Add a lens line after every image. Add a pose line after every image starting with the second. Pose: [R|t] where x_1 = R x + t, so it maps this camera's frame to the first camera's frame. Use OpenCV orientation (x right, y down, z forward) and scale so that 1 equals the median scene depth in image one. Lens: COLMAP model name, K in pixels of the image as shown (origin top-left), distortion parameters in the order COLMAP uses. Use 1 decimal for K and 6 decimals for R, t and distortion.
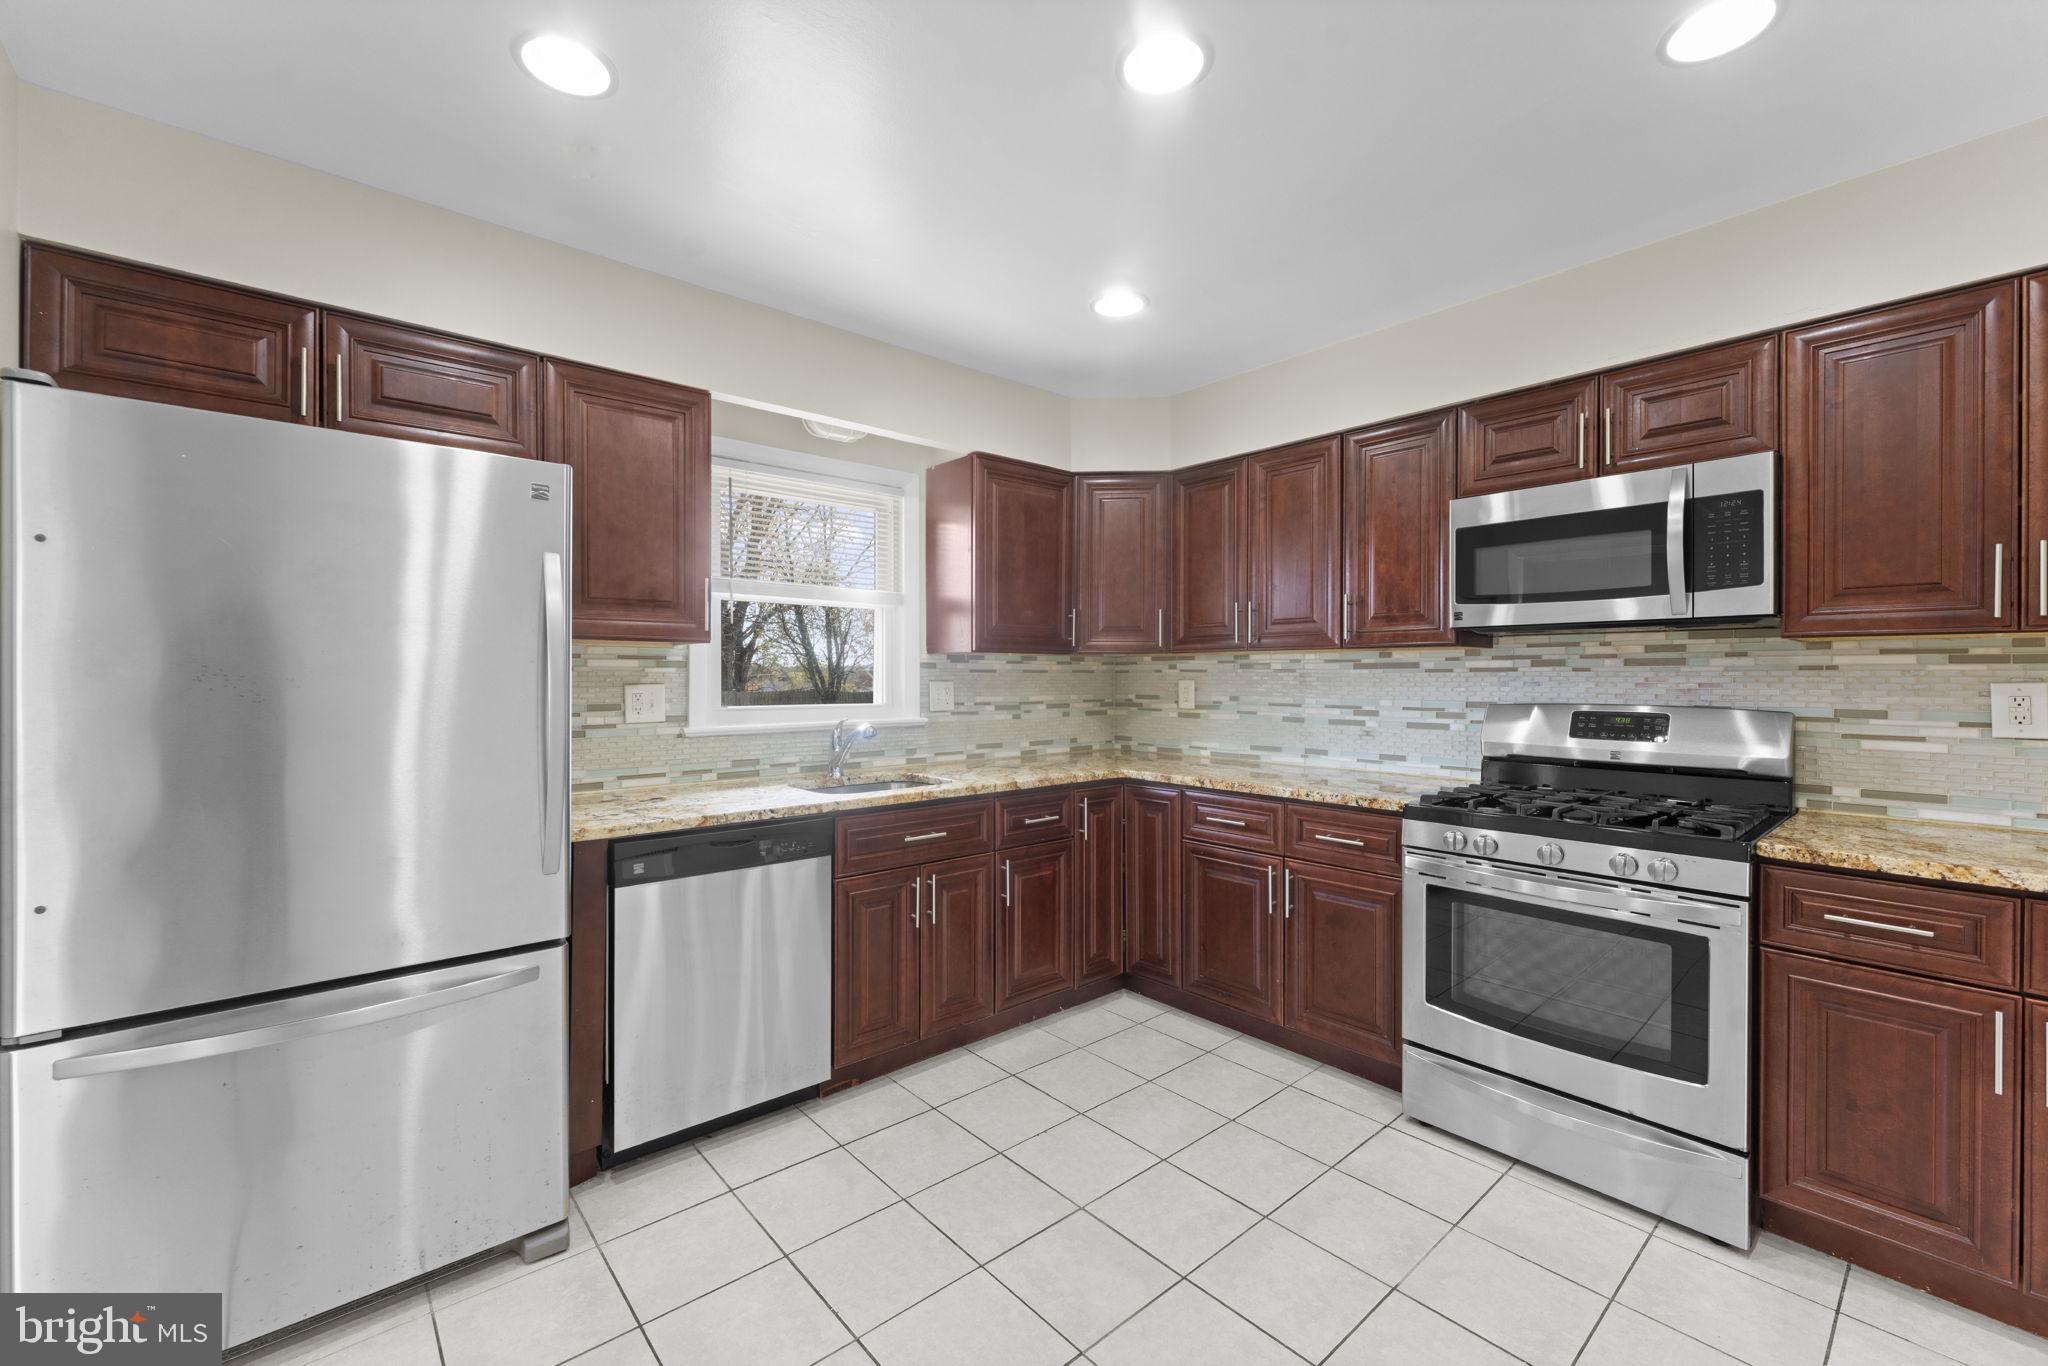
lens RADIAL K [[826.1, 0, 1014.6], [0, 826.1, 683.1], [0, 0, 1]] dist [0.000361, -0.000388]
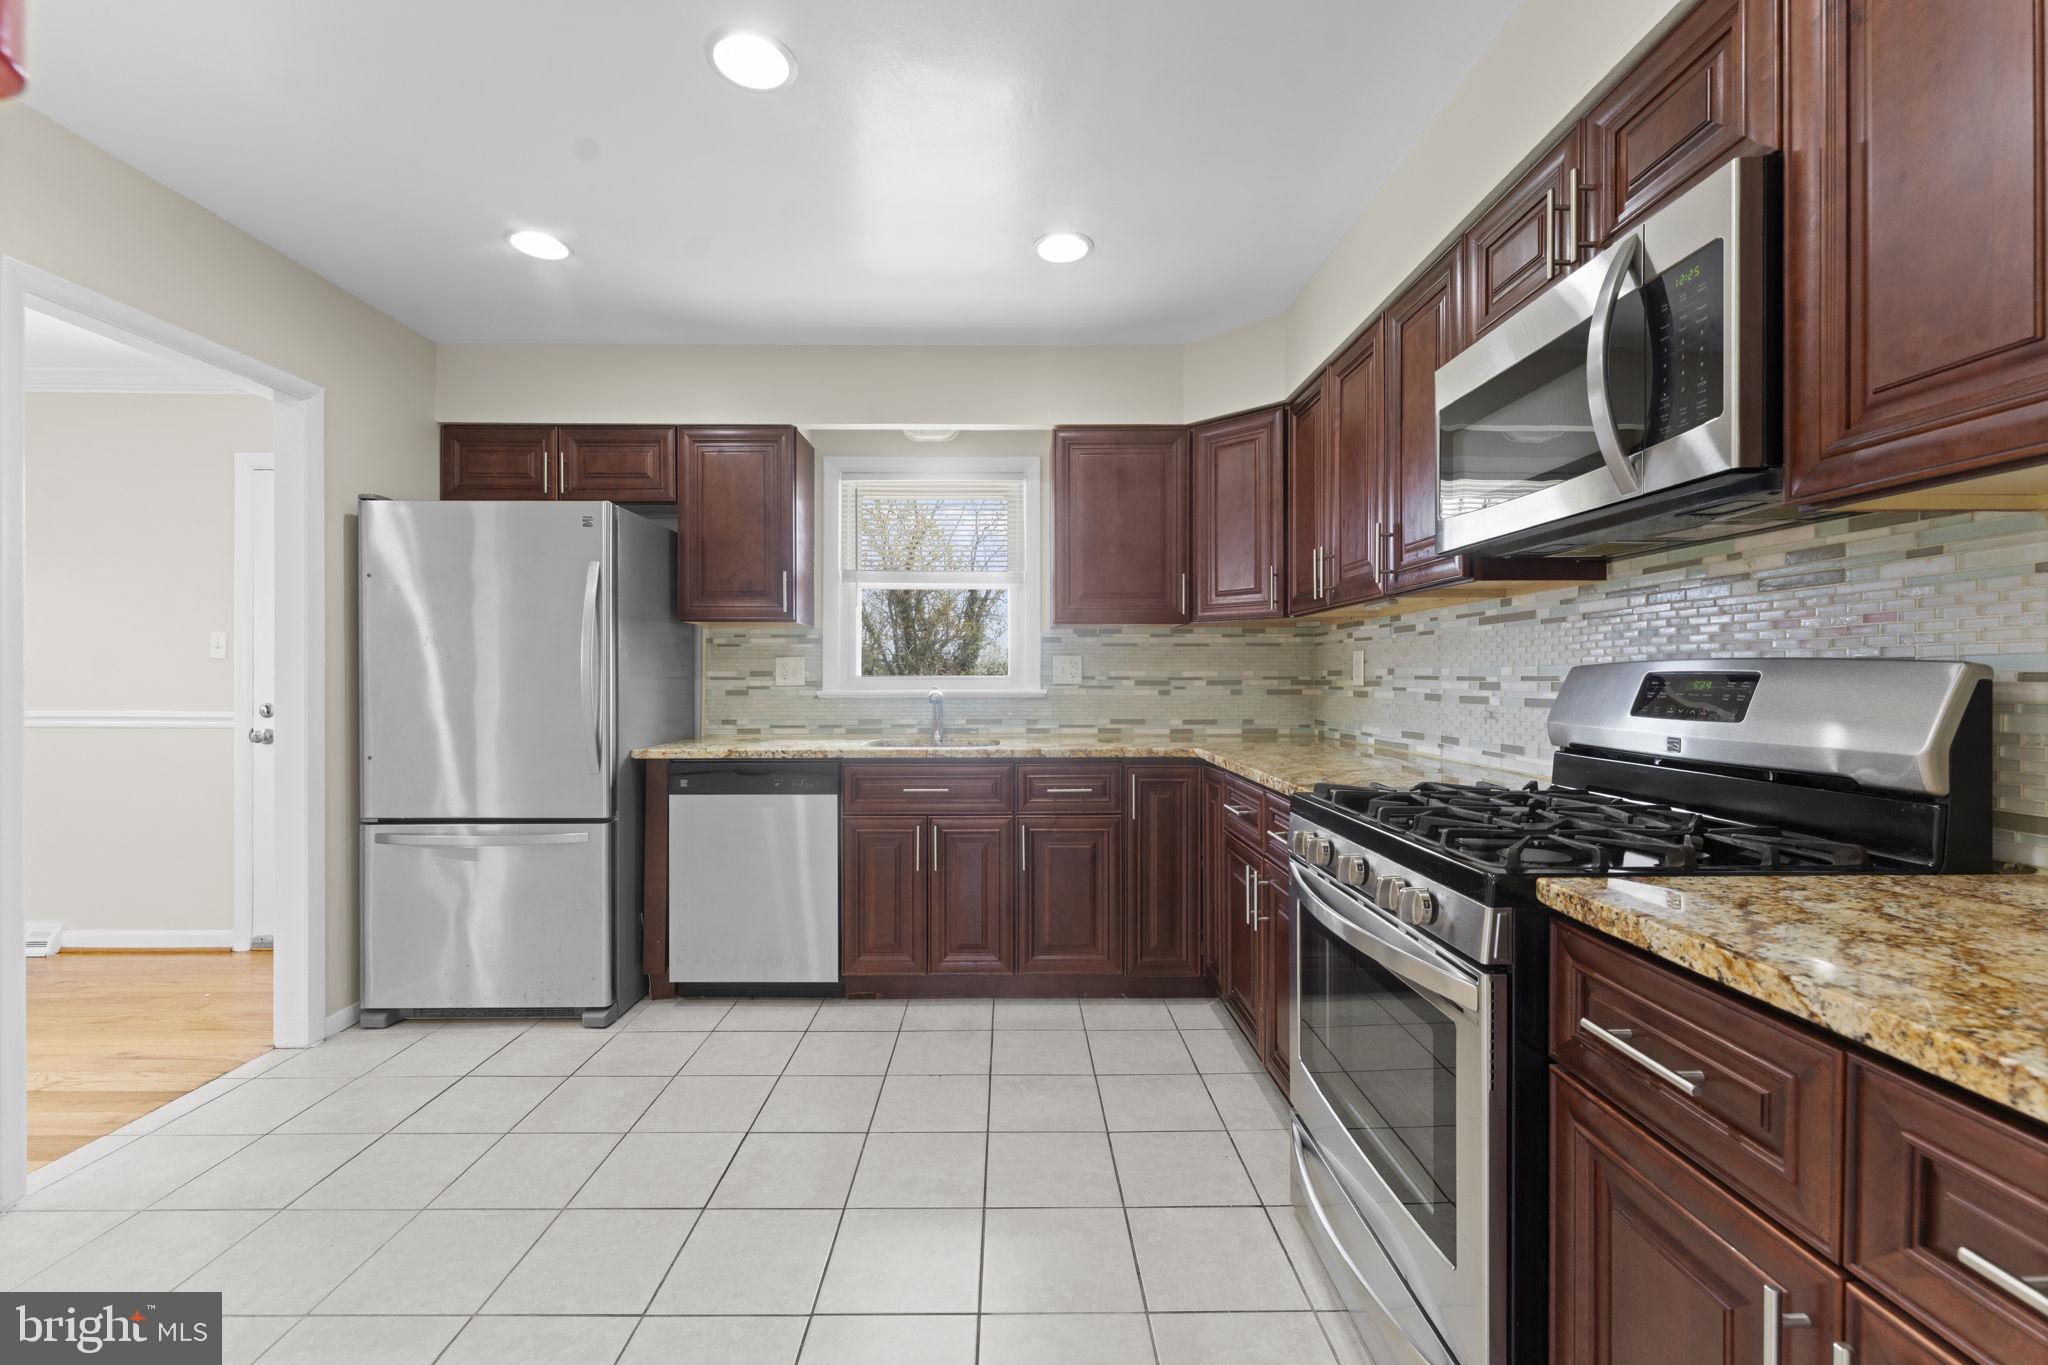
lens RADIAL K [[826.1, 0, 1014.6], [0, 826.1, 682.6], [0, 0, 1]] dist [0.000361, -0.000388]
pose [[0.767600, 0.003752, -0.640918, 0.610933], [-0.004022, 0.999991, 0.001038, 0.036645], [0.640917, 0.001781, 0.767608, 0.205442]]
